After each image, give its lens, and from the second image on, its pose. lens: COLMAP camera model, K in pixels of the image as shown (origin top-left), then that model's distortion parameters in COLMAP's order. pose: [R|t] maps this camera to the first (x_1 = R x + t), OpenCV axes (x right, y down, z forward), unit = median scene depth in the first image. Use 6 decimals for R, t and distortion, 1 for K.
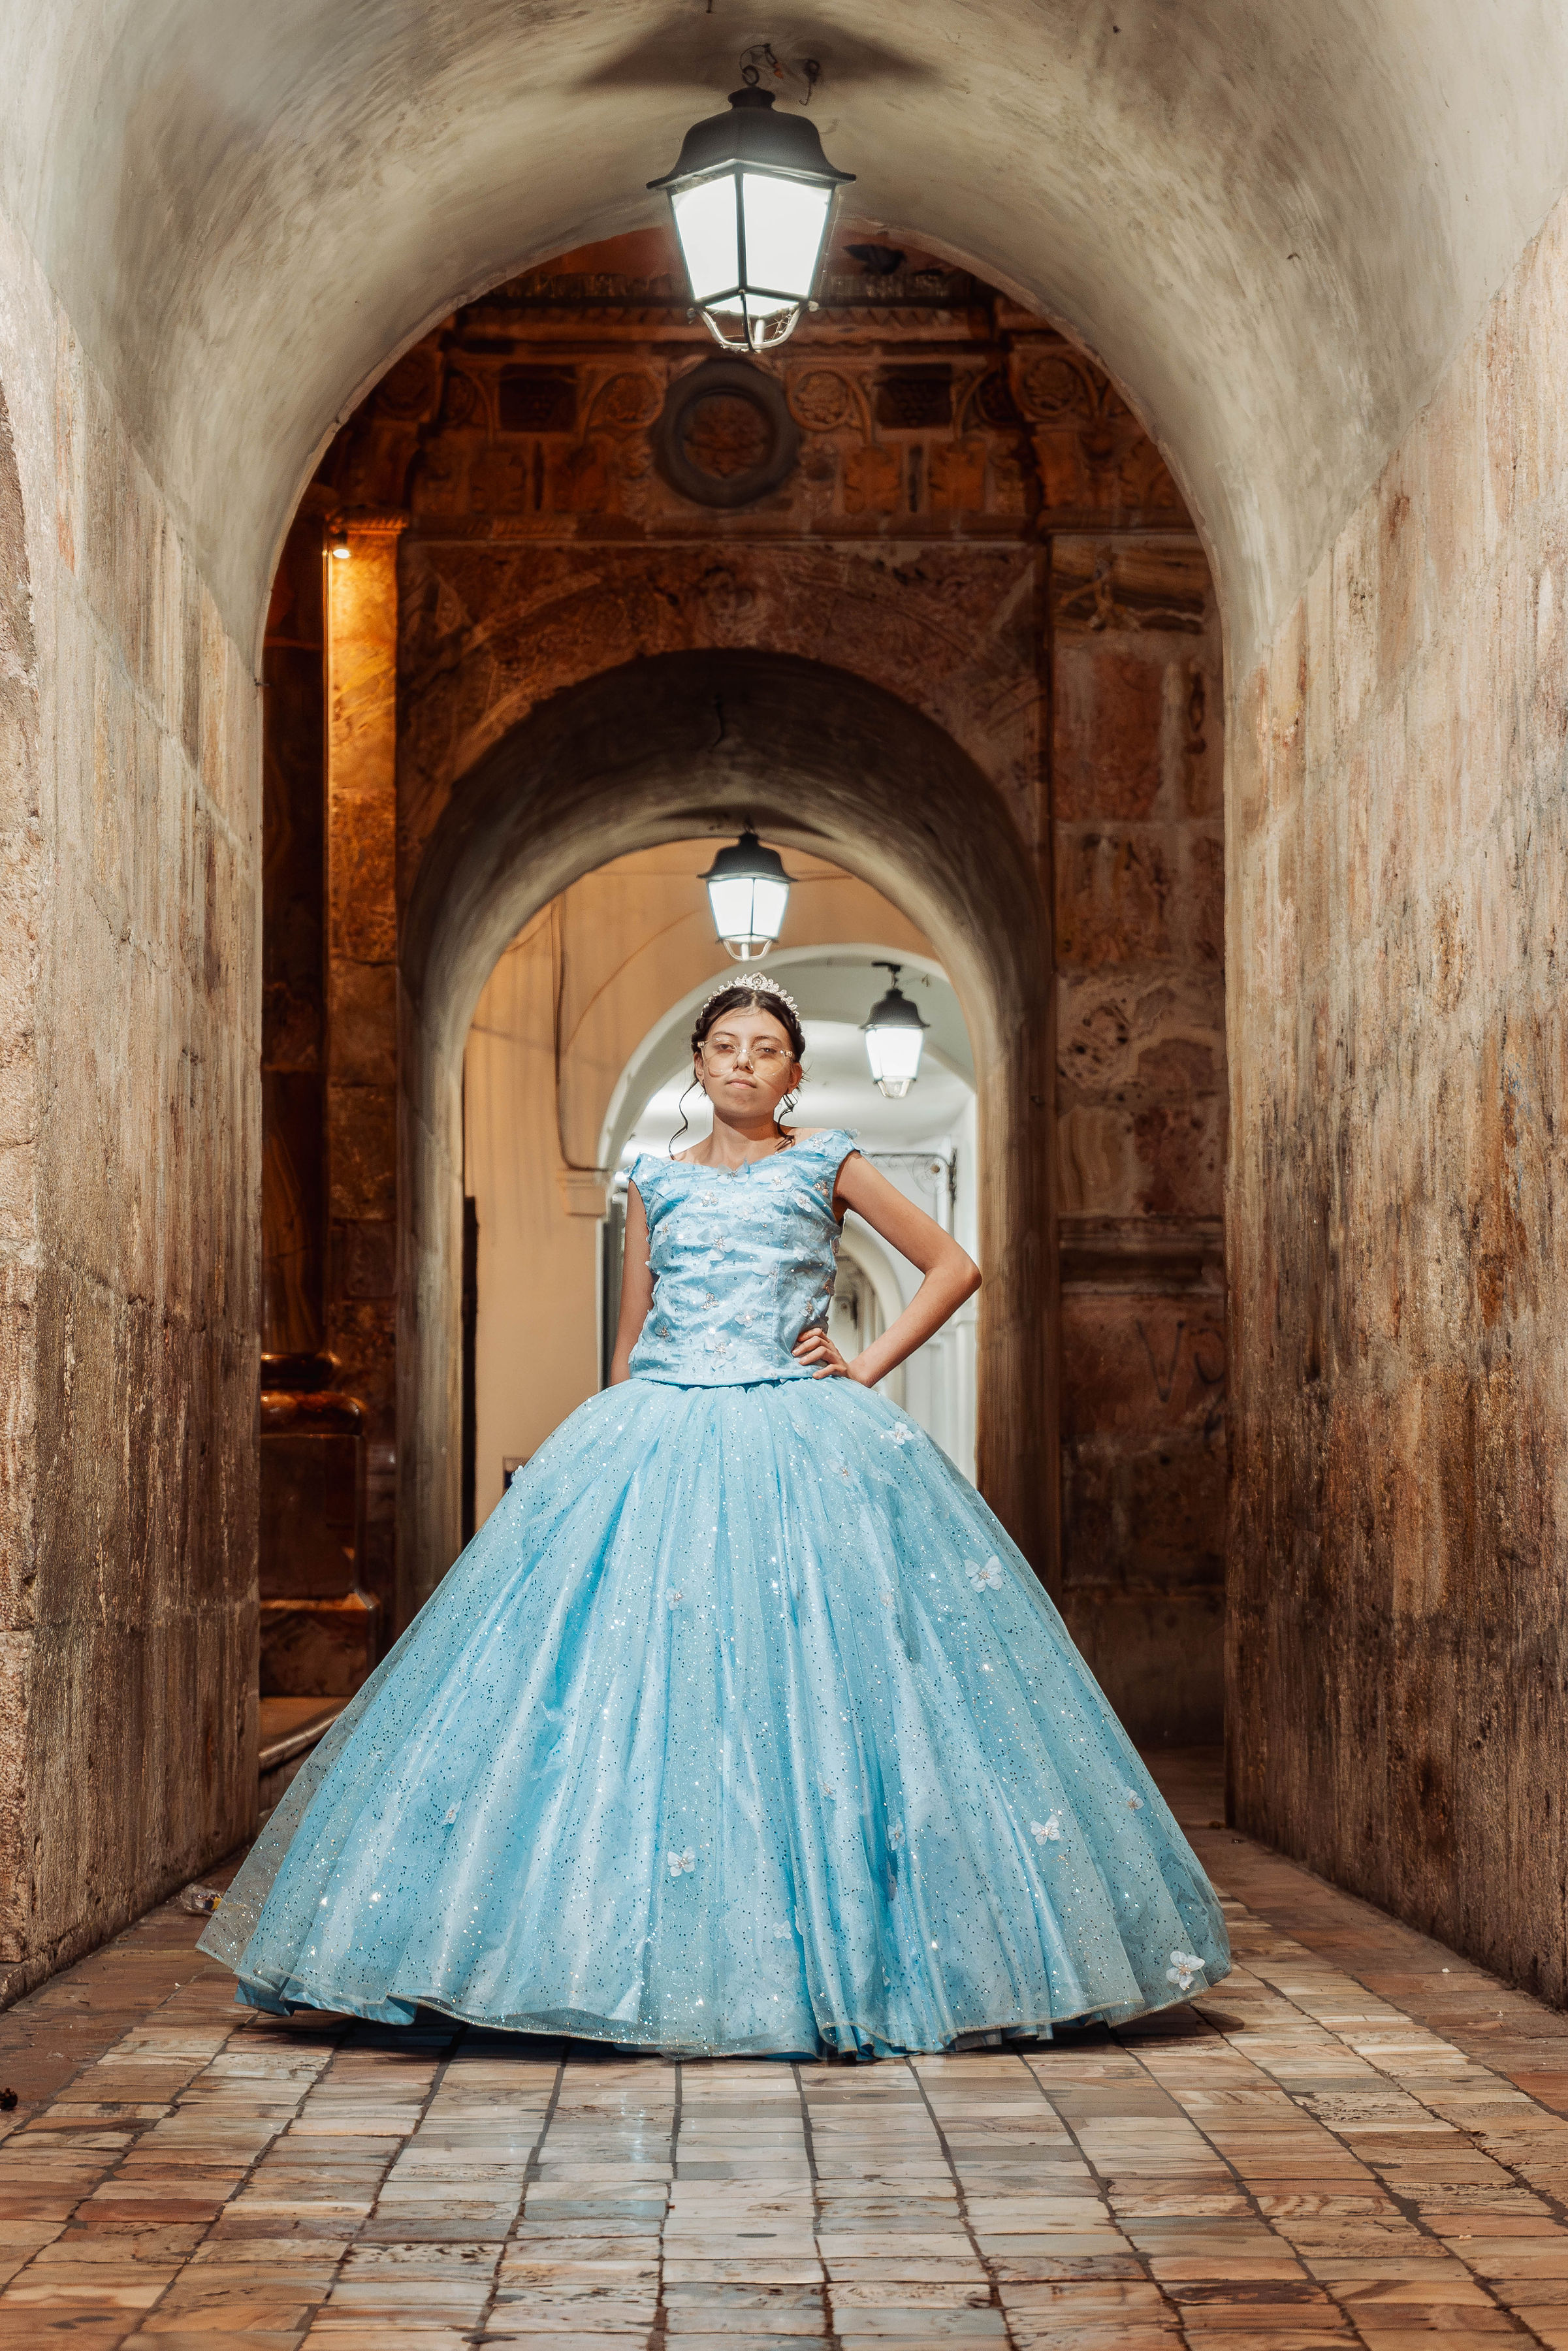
lens RADIAL K [[5433.4, 0, 784.0], [0, 5433.4, 1175.5], [0, 0, 1]] dist [0.042777, 0.144727]
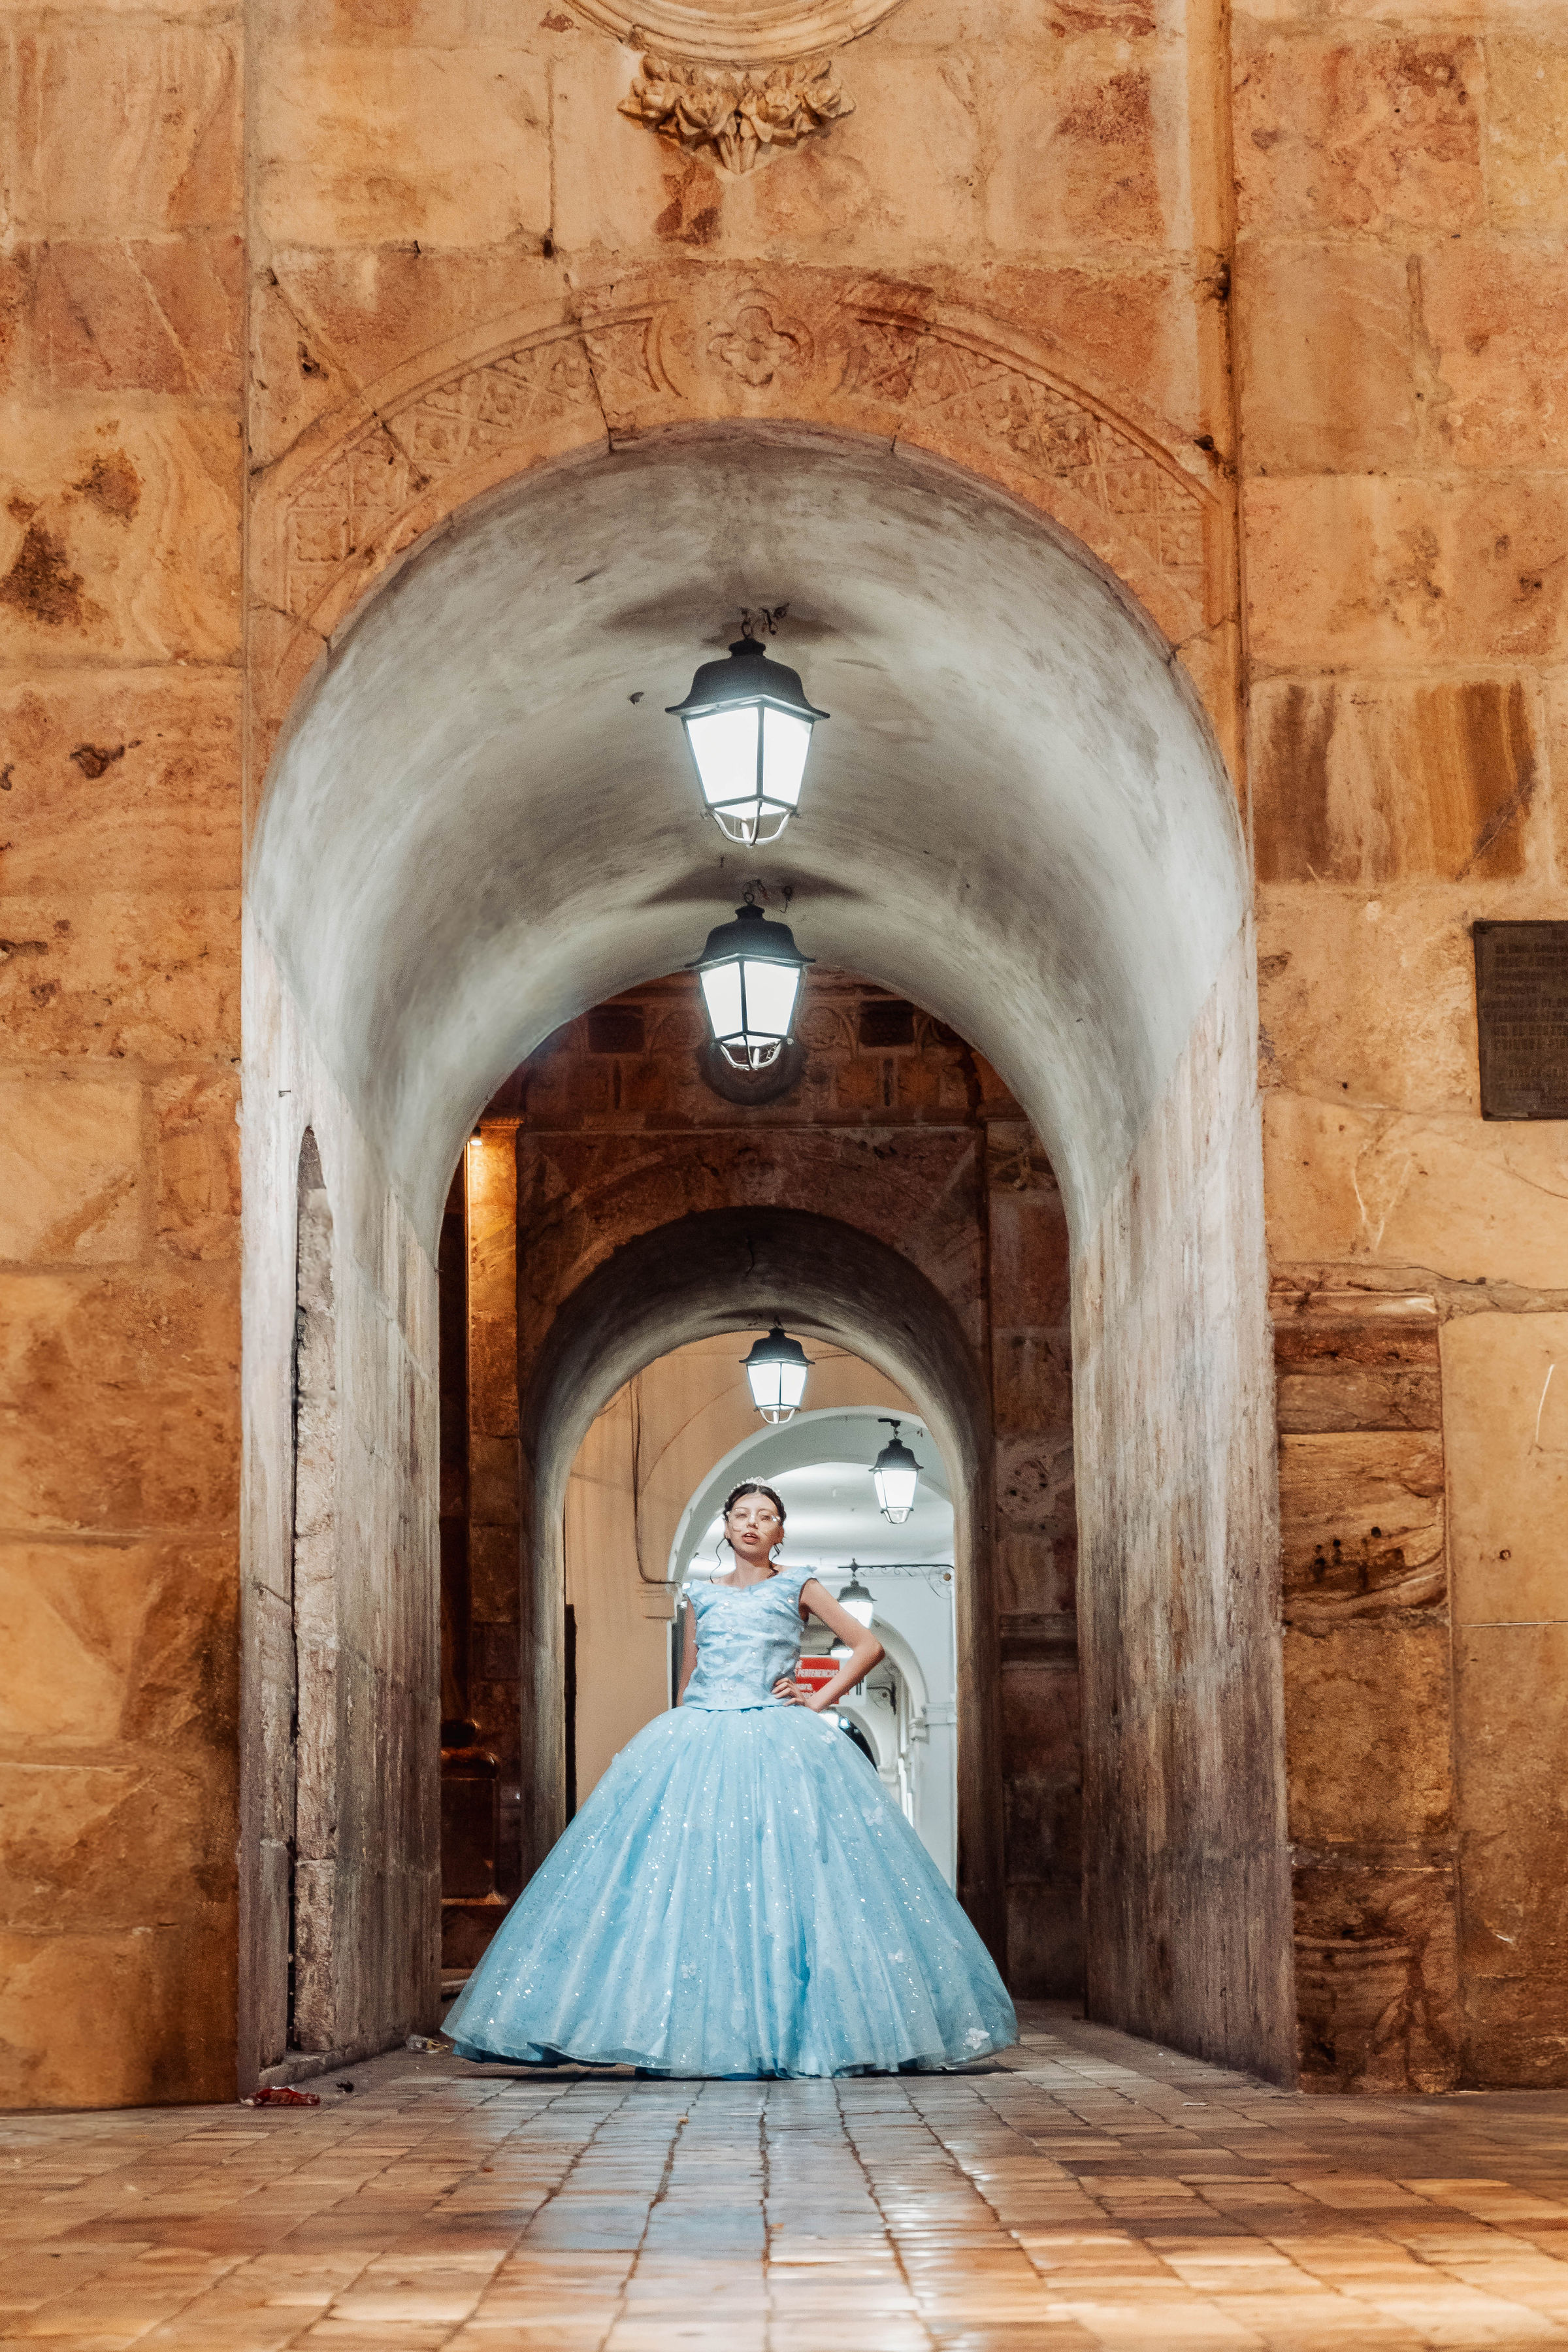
lens RADIAL K [[5435.7, 0, 784.0], [0, 5435.7, 1176.0], [0, 0, 1]] dist [0.042777, 0.144727]
pose [[0.999805, -0.013777, -0.014163, 0.017009], [0.012693, 0.997178, -0.073994, -0.001848], [0.015142, 0.073800, 0.997158, -0.386602]]
